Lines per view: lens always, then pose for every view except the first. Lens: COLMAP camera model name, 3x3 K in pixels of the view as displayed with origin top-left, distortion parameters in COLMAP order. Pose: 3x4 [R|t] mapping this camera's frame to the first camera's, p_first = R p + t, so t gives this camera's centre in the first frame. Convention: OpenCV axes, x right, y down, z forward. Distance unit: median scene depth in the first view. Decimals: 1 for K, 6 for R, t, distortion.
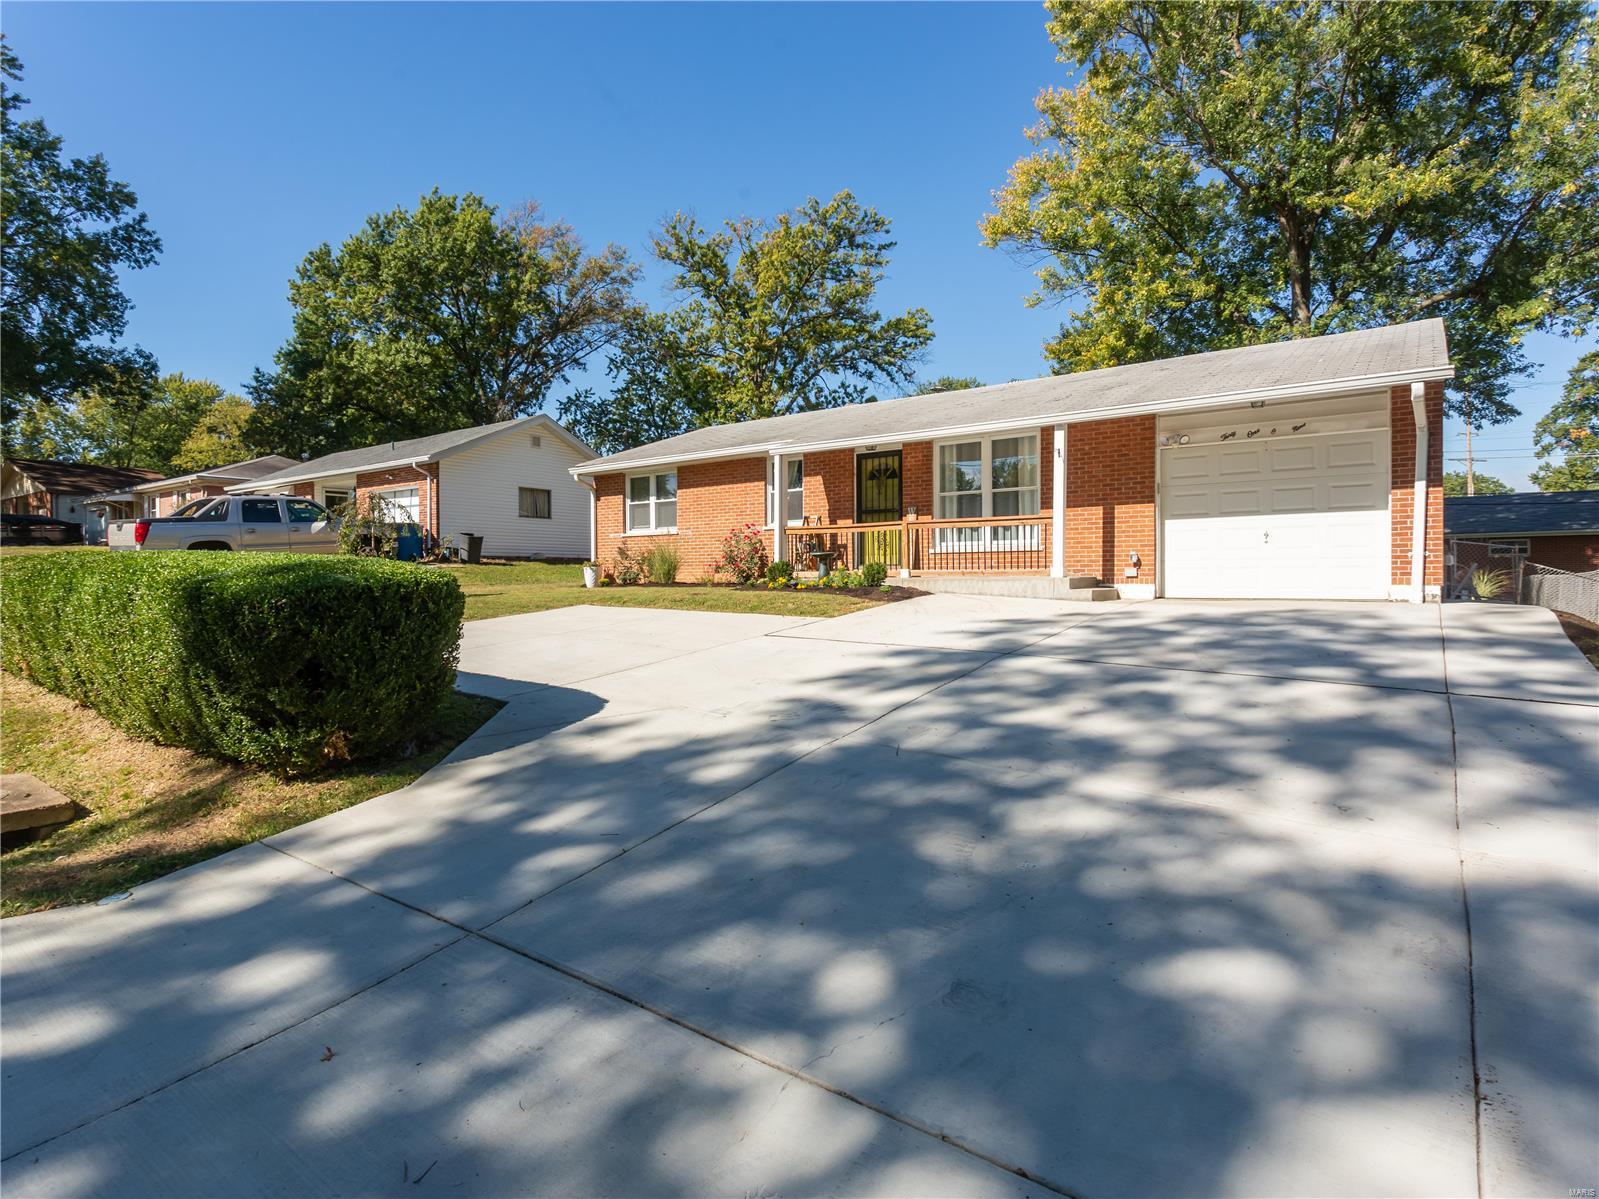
lens RADIAL K [[856.6, 0, 765.0], [0, 856.6, 595.8], [0, 0, 1]] dist [-0.000428, -0.000095]
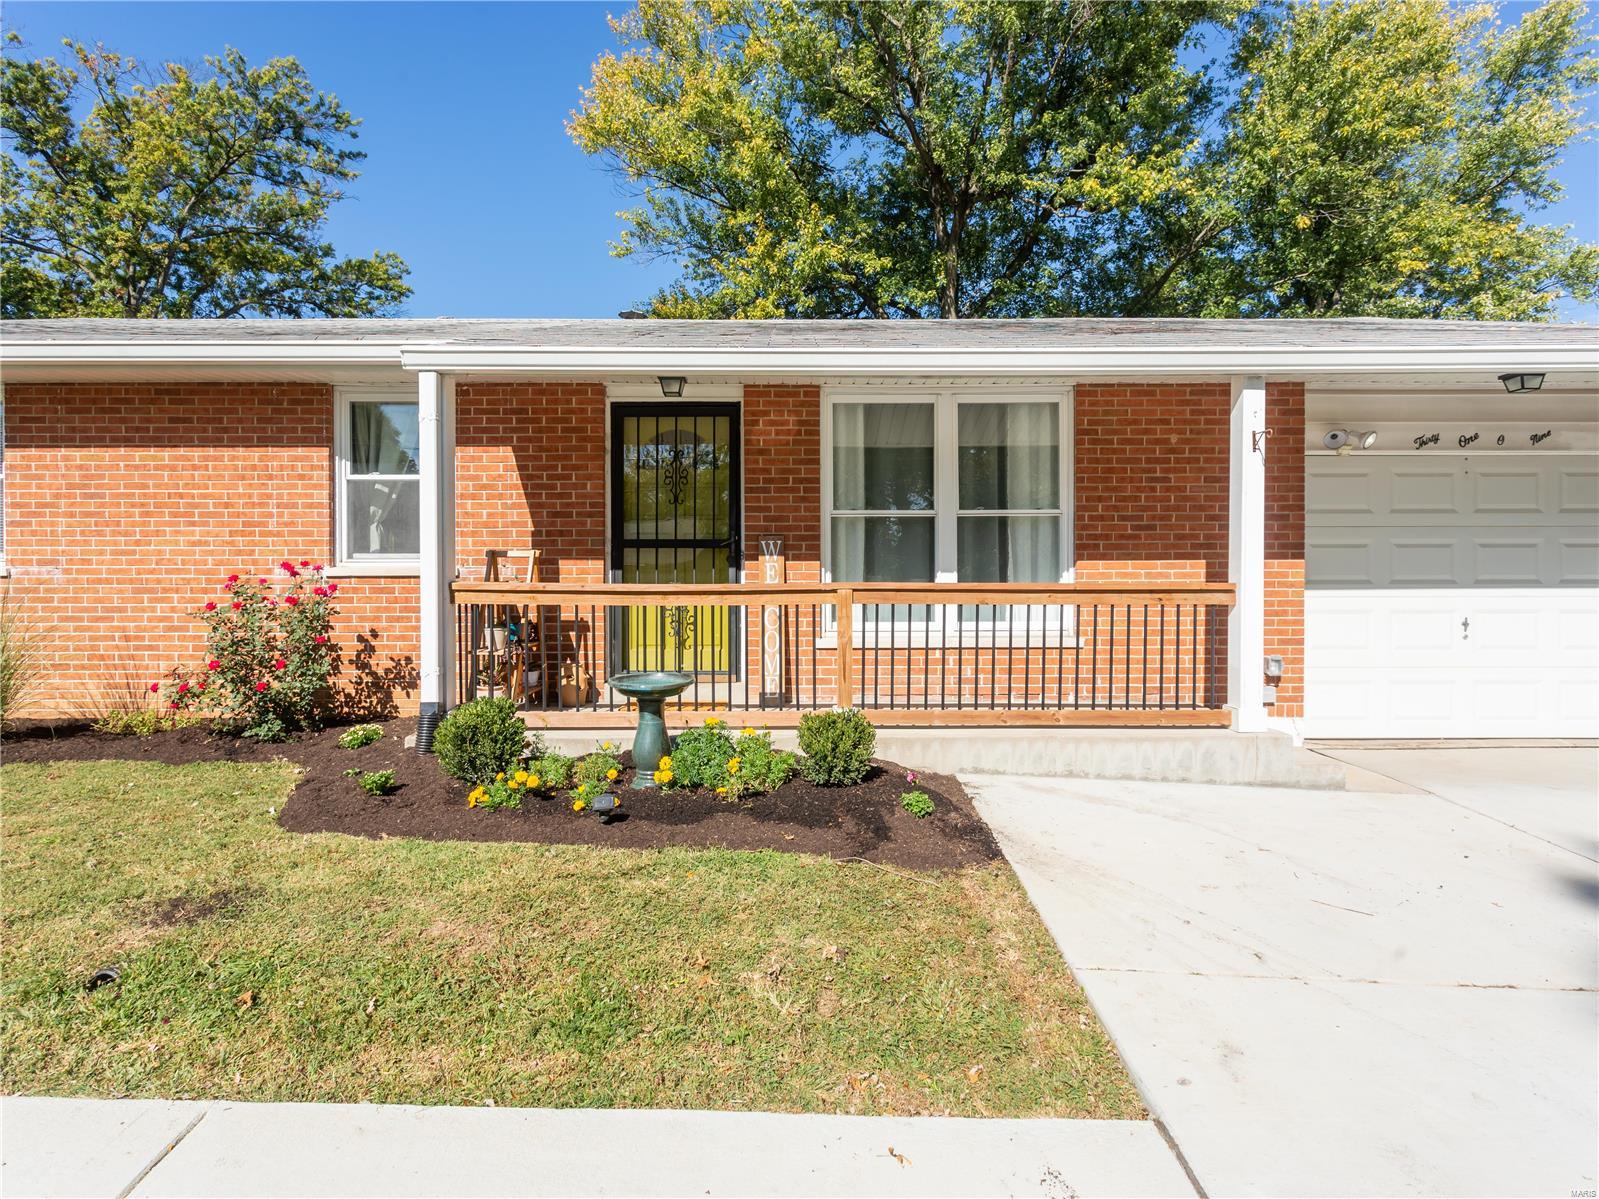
lens RADIAL K [[871.8, 0, 797.6], [0, 871.8, 585.5], [0, 0, 1]] dist [0.006218, 0.000304]
pose [[0.786503, 0.000255, 0.617587, -0.022646], [0.011179, 0.999830, -0.014649, -0.019453], [-0.617485, 0.018426, 0.786366, 0.171343]]
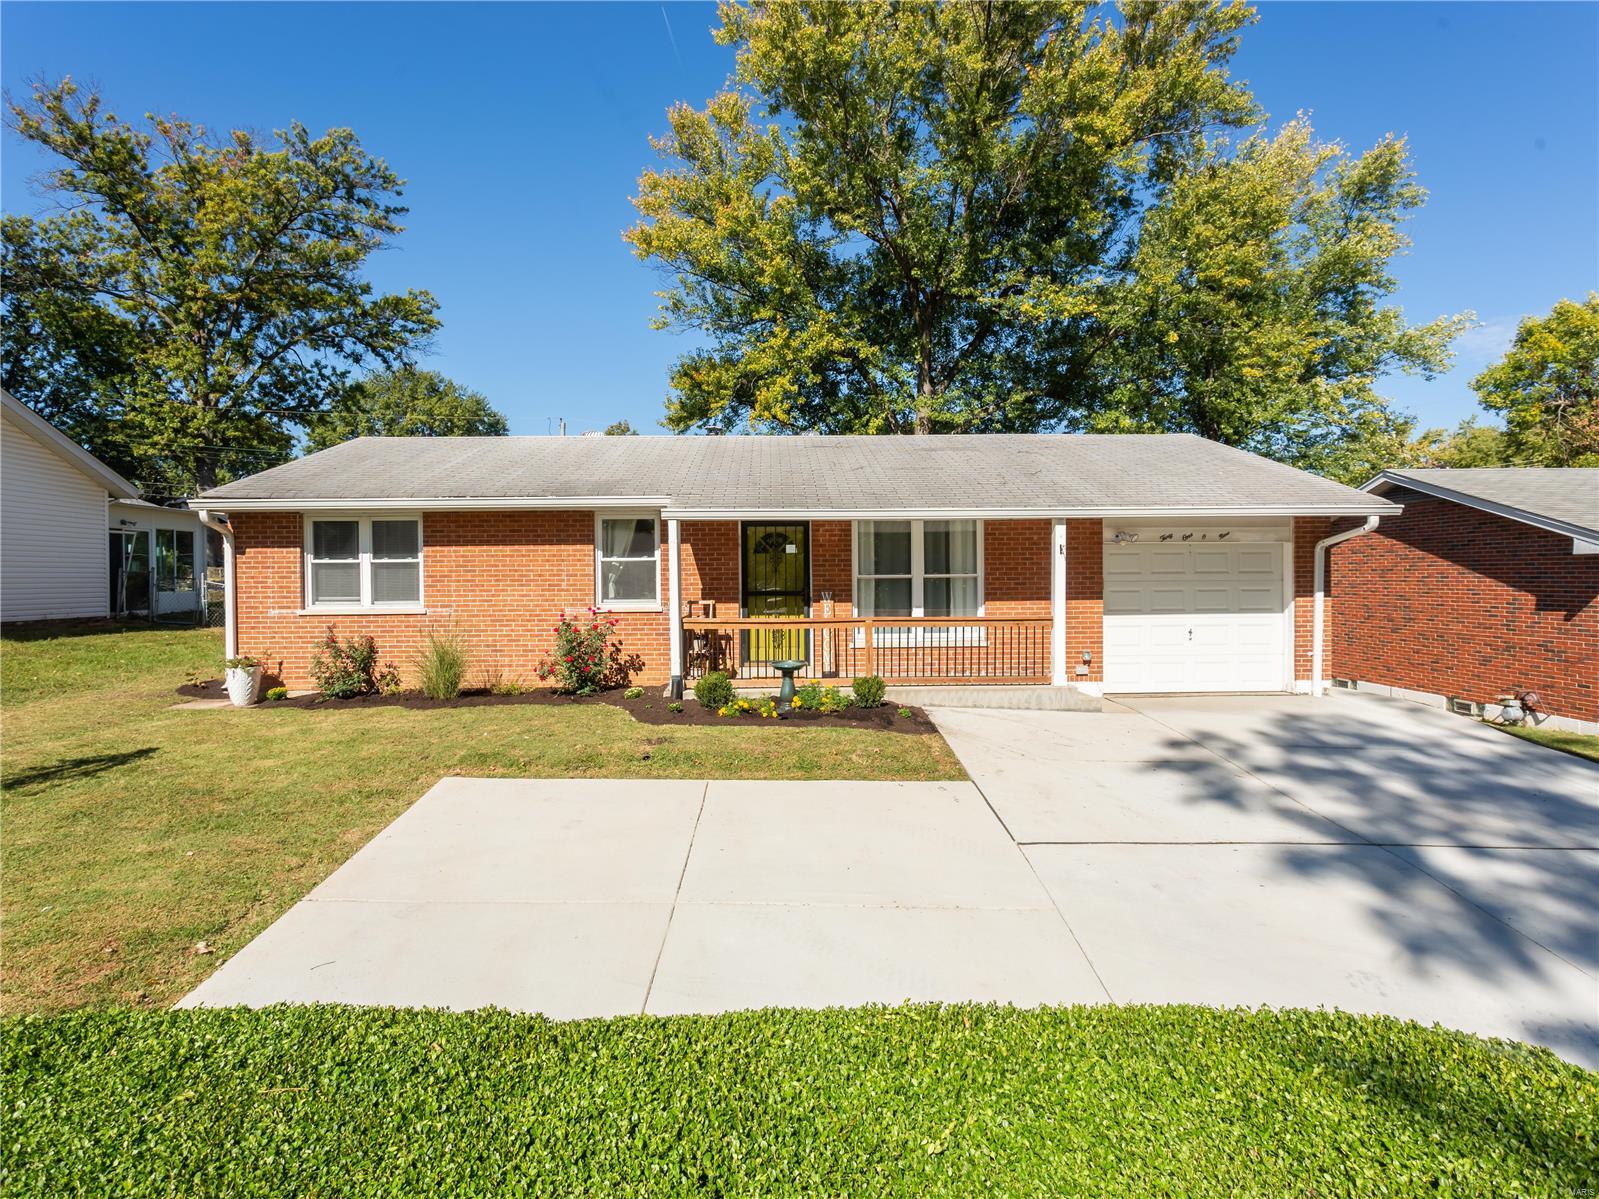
lens RADIAL K [[871.8, 0, 797.6], [0, 871.8, 585.5], [0, 0, 1]] dist [0.006218, 0.000304]
pose [[0.773673, -0.008930, 0.633522, -0.099050], [0.018689, 0.999787, -0.008731, -0.026928], [-0.633309, 0.018595, 0.773676, 0.098528]]
